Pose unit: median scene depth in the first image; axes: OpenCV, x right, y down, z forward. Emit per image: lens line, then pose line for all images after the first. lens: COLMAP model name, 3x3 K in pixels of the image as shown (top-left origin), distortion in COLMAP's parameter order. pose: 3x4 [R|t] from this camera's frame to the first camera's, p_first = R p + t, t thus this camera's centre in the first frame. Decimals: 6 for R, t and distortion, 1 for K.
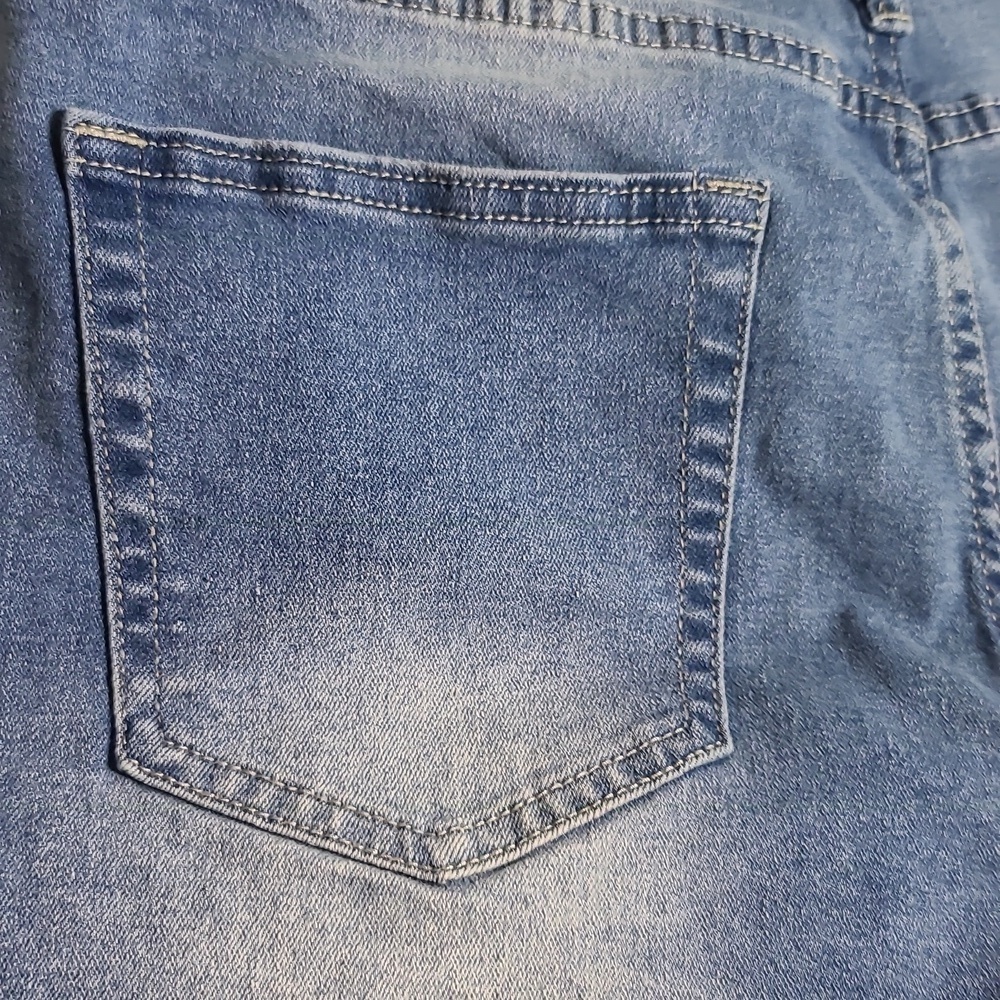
lens RADIAL K [[1710.5, 0, 464.5], [0, 1710.5, 538.0], [0, 0, 1]] dist [0.033253, 0.000000]
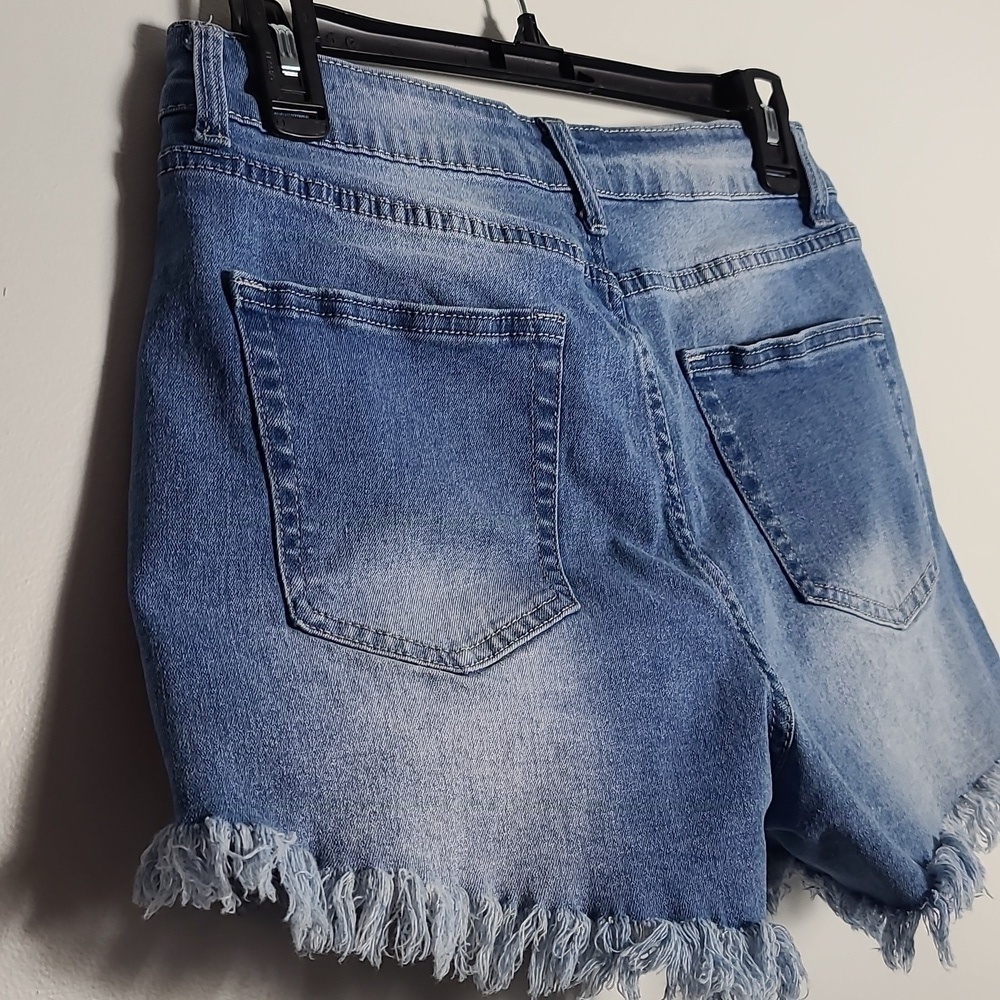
lens RADIAL K [[1710.5, 0, 502.5], [0, 1710.5, 502.2], [0, 0, 1]] dist [0.033253, 0.000000]
pose [[0.926240, -0.027992, 0.375893, -0.618819], [0.059412, 0.995615, -0.072255, 0.135187], [-0.372222, 0.089257, 0.923842, -0.721461]]
